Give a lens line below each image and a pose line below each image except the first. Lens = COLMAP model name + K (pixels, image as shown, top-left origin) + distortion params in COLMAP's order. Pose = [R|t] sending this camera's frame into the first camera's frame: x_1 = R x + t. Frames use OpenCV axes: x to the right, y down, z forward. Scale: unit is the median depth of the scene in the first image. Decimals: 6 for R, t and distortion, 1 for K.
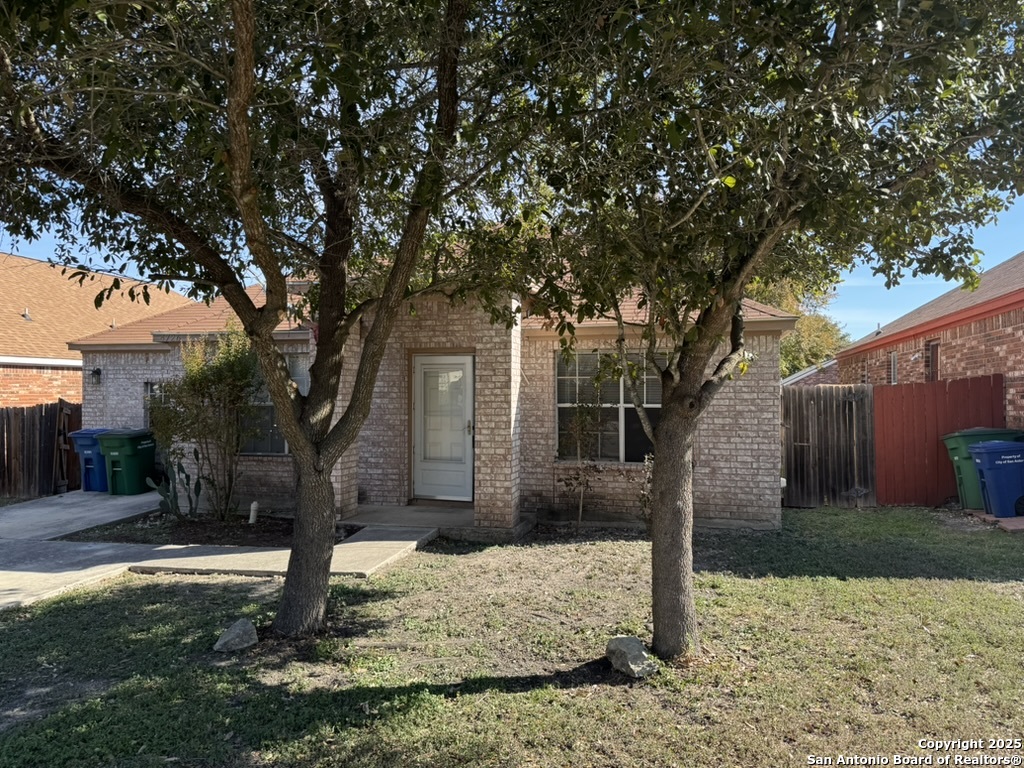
lens RADIAL K [[717.3, 0, 507.1], [0, 717.3, 378.3], [0, 0, 1]] dist [0.021510, -0.030120]
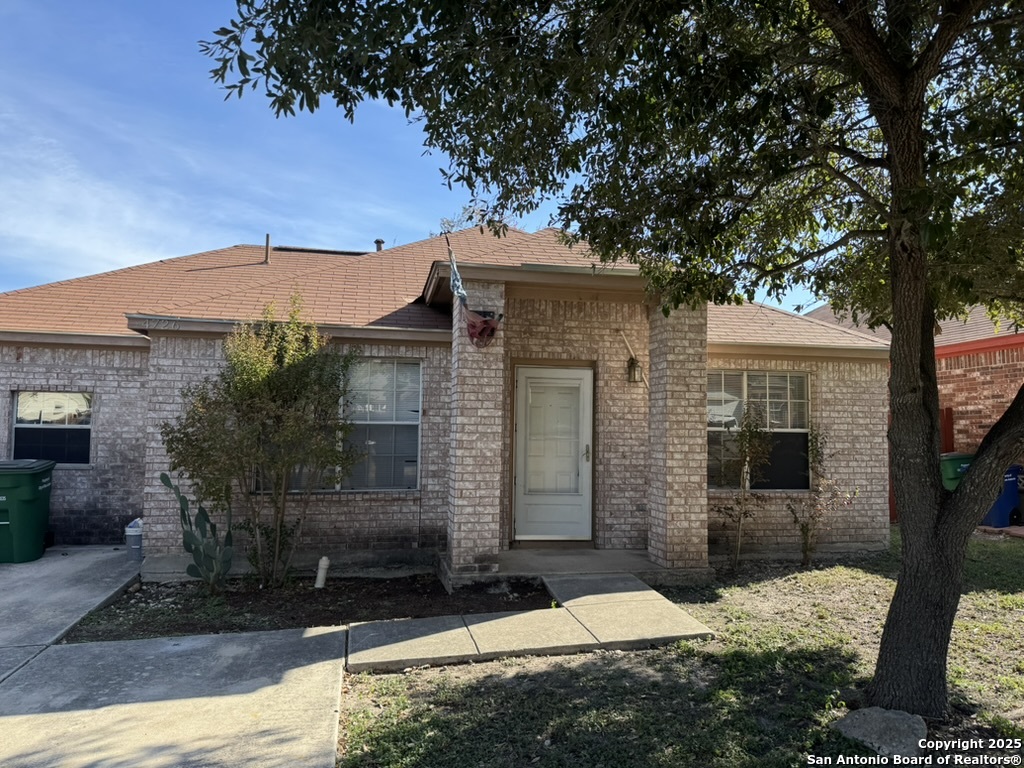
lens RADIAL K [[717.3, 0, 510.6], [0, 717.3, 389.8], [0, 0, 1]] dist [0.021510, -0.030120]
pose [[0.895185, 0.037294, 0.444132, -0.577719], [-0.021722, 0.998959, -0.040101, 0.032253], [-0.445166, 0.026251, 0.895063, 0.300338]]
